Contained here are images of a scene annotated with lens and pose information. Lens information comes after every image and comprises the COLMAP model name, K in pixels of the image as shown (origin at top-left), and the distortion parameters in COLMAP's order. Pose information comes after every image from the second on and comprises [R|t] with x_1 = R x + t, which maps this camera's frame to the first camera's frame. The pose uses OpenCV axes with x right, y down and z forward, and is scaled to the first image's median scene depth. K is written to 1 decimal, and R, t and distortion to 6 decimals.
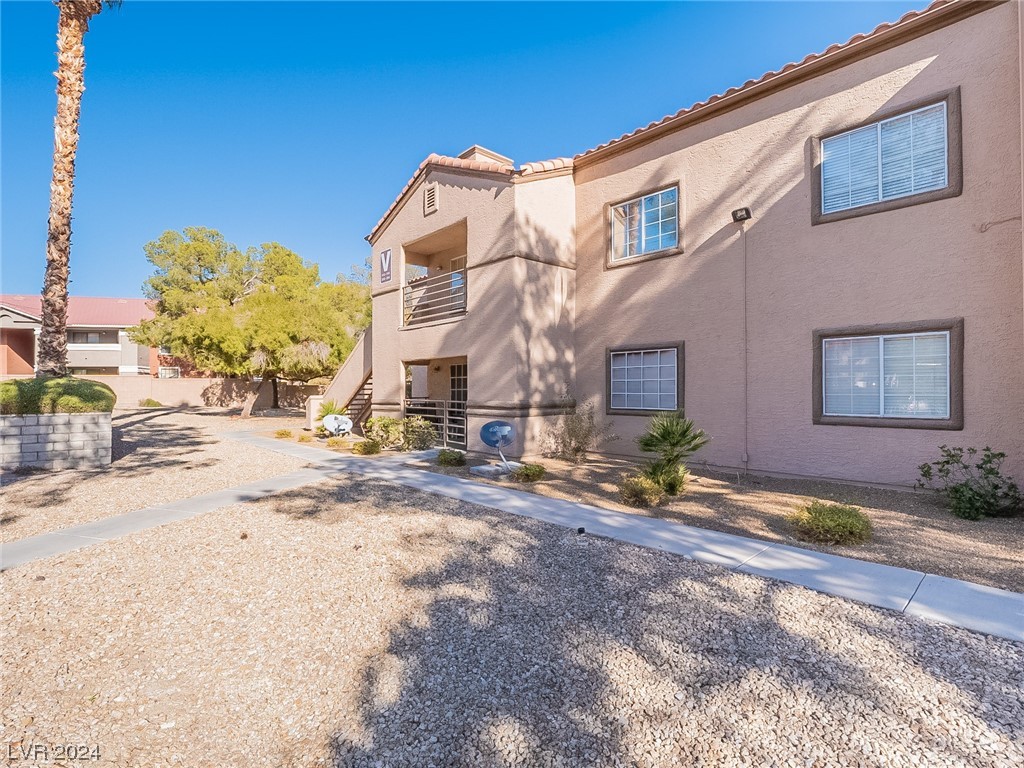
lens RADIAL K [[499.6, 0, 510.8], [0, 499.6, 384.9], [0, 0, 1]] dist [-0.010512, -0.002525]
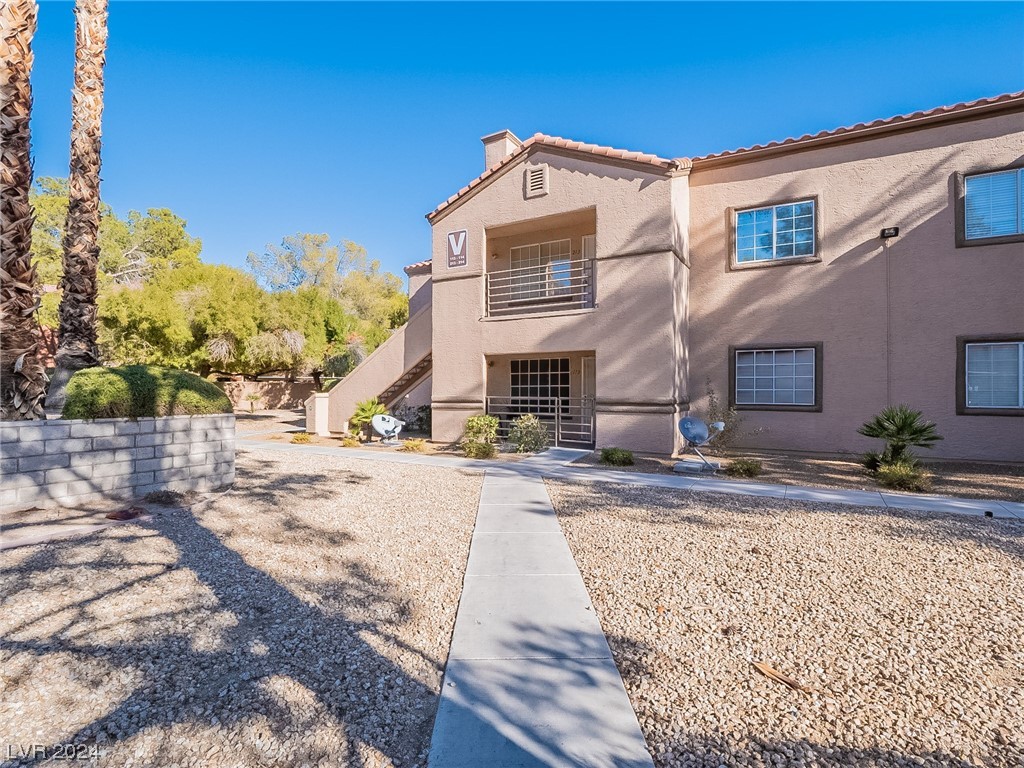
lens RADIAL K [[499.6, 0, 512.0], [0, 499.6, 387.1], [0, 0, 1]] dist [-0.010512, -0.002525]
pose [[0.953234, 0.003871, 0.302207, -0.558798], [-0.005389, 0.999977, 0.004190, 0.009342], [-0.302184, -0.005623, 0.953233, 0.142522]]
